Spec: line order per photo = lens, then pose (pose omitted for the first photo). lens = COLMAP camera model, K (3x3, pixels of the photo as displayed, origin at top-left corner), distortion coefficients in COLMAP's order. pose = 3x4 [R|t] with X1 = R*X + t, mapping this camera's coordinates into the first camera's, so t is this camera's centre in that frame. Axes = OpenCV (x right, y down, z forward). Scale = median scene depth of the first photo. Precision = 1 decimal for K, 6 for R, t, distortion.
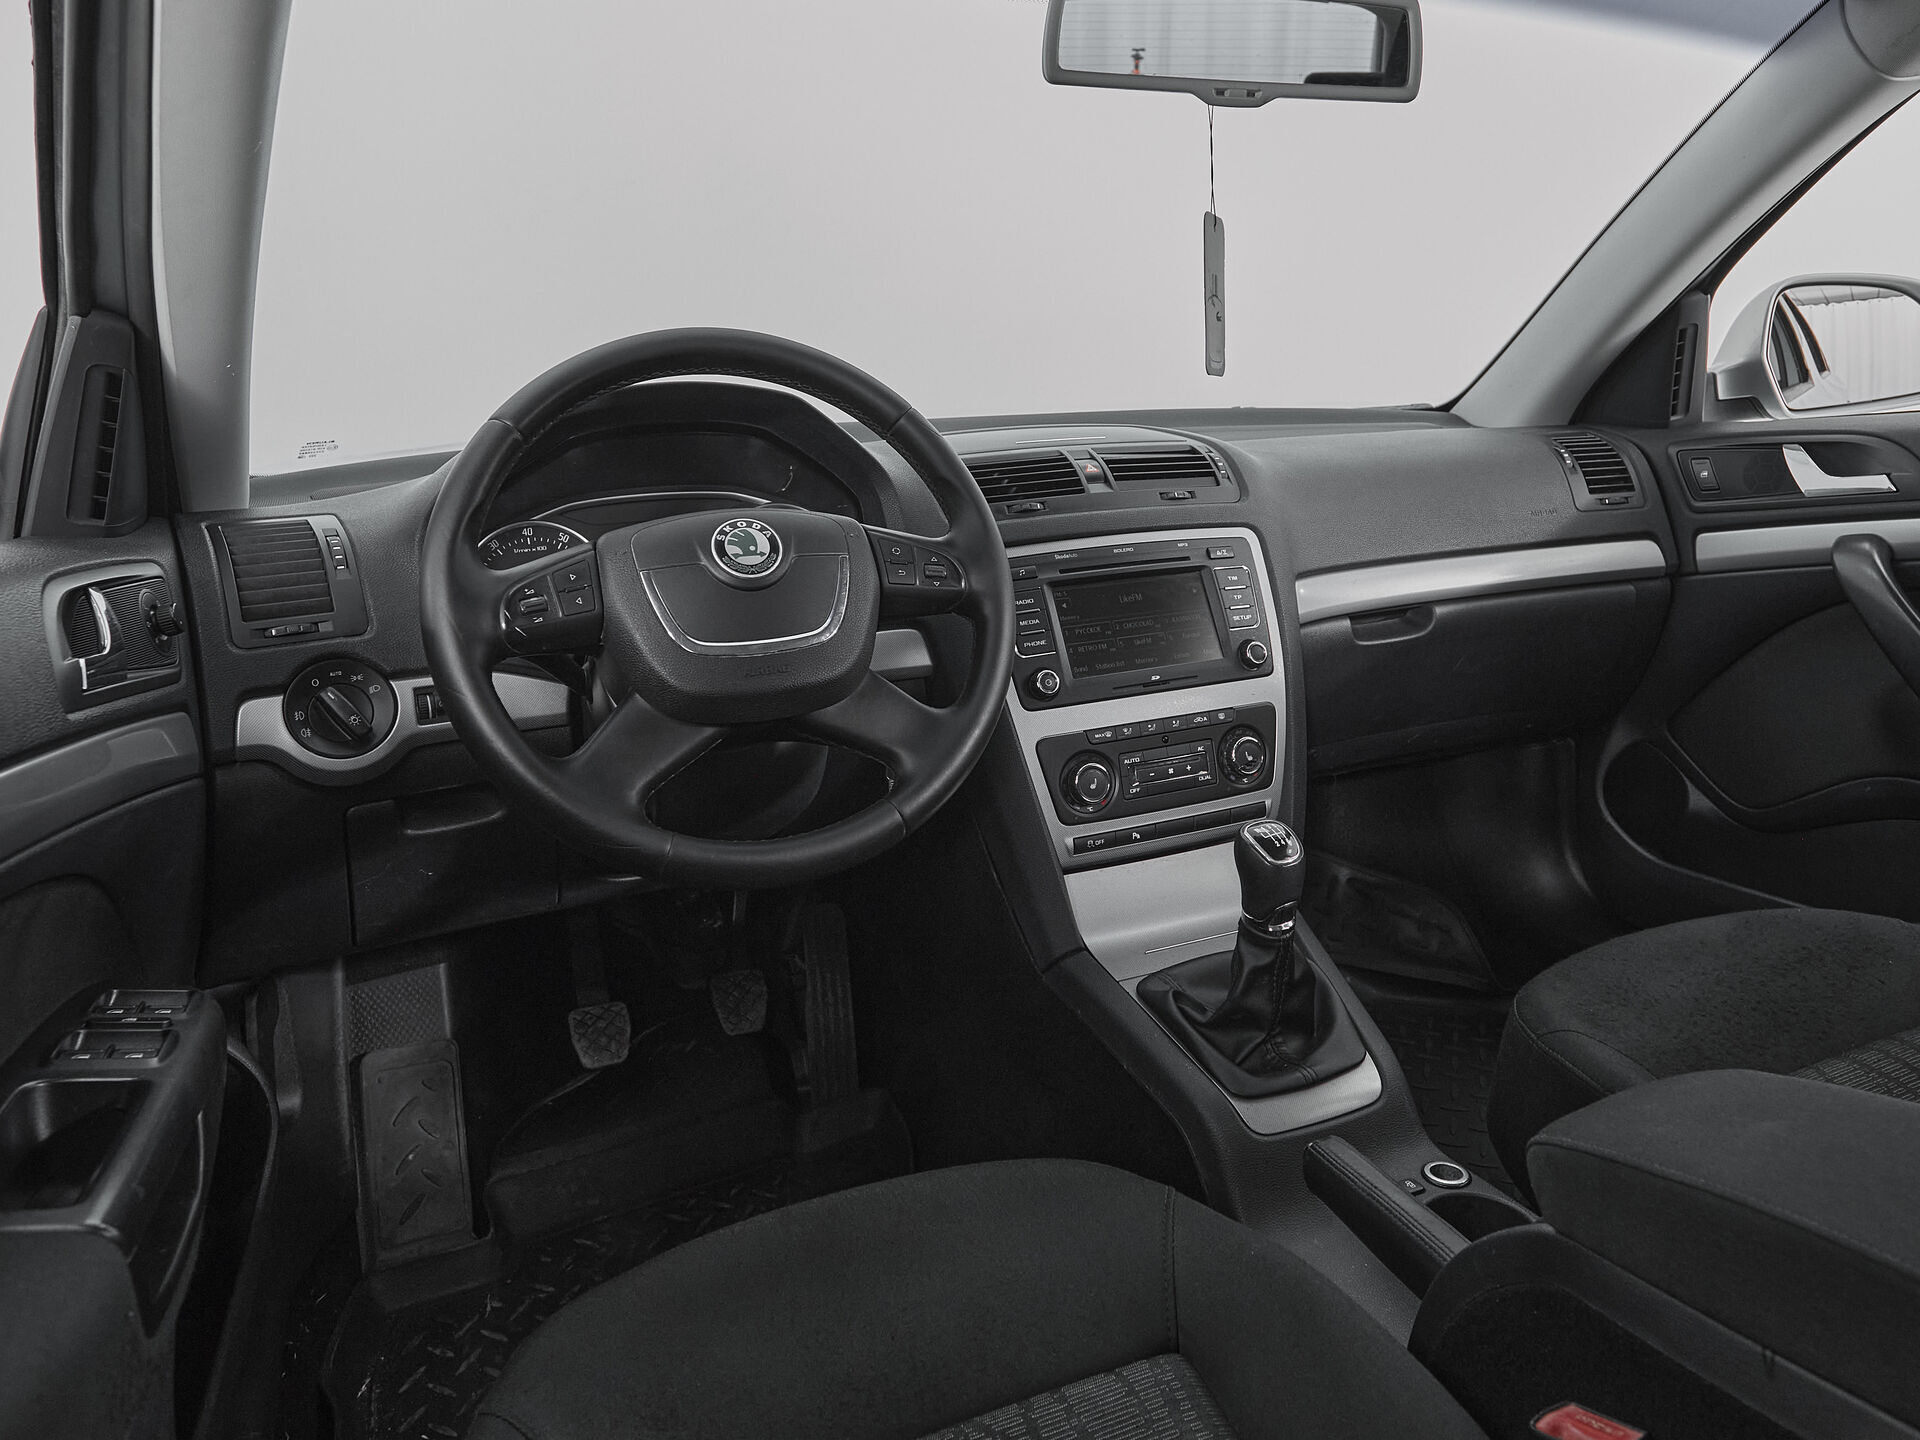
lens RADIAL K [[1299.7, 0, 981.6], [0, 1299.7, 592.5], [0, 0, 1]] dist [-0.003107, -0.001988]
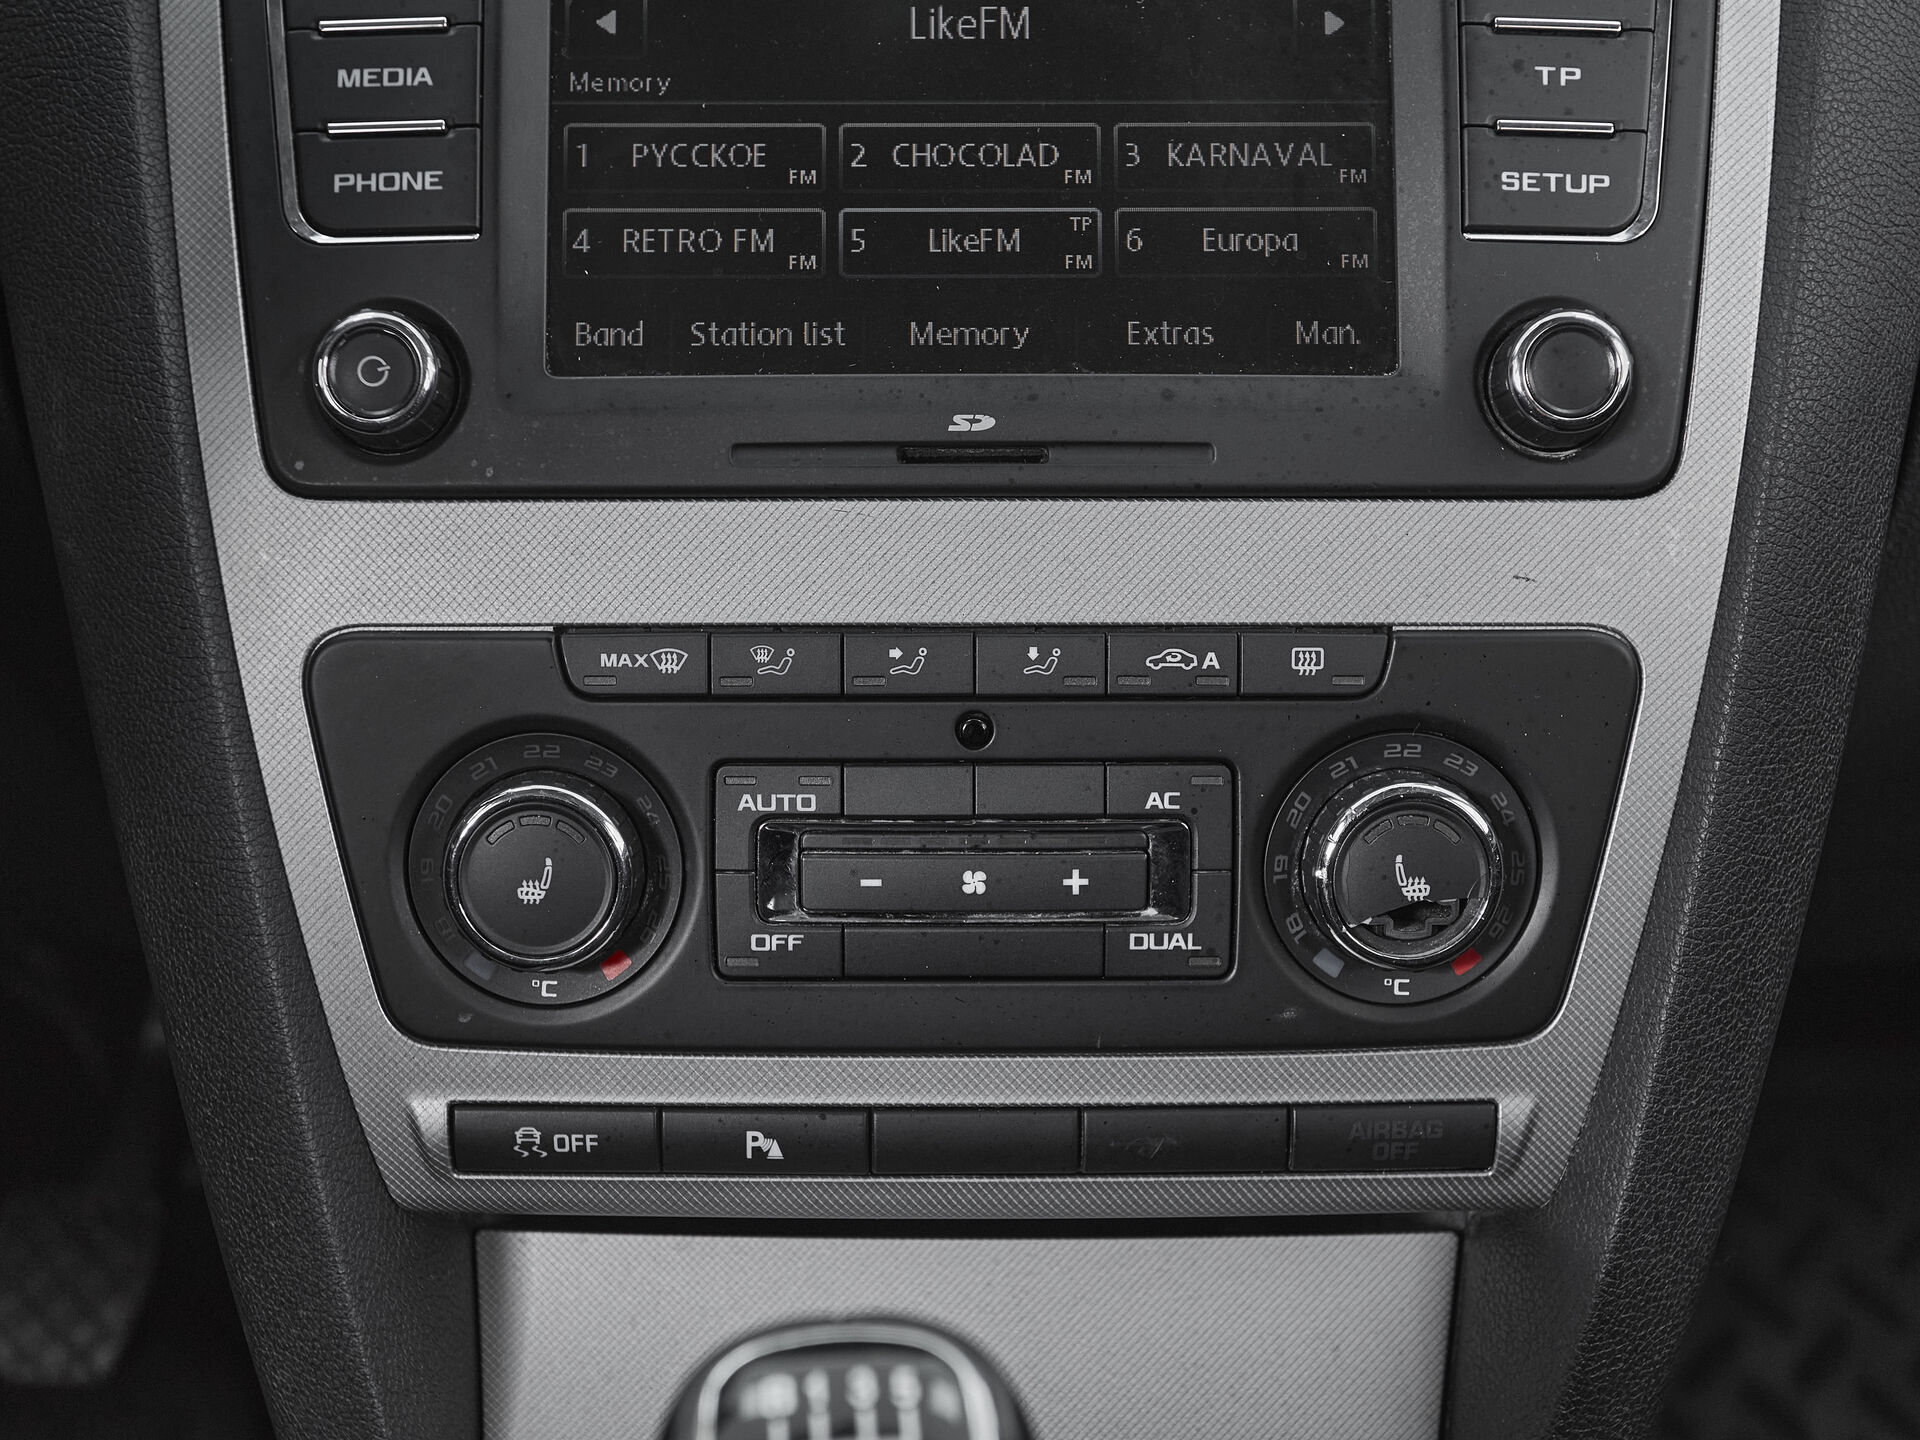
lens RADIAL K [[2621.8, 0, 928.4], [0, 2621.8, 791.7], [0, 0, 1]] dist [0.023745, 0.041359]
pose [[0.921333, 0.173218, -0.348053, 0.275284], [-0.099098, 0.970321, 0.220583, 0.031246], [0.375932, -0.168739, 0.911155, 0.605078]]
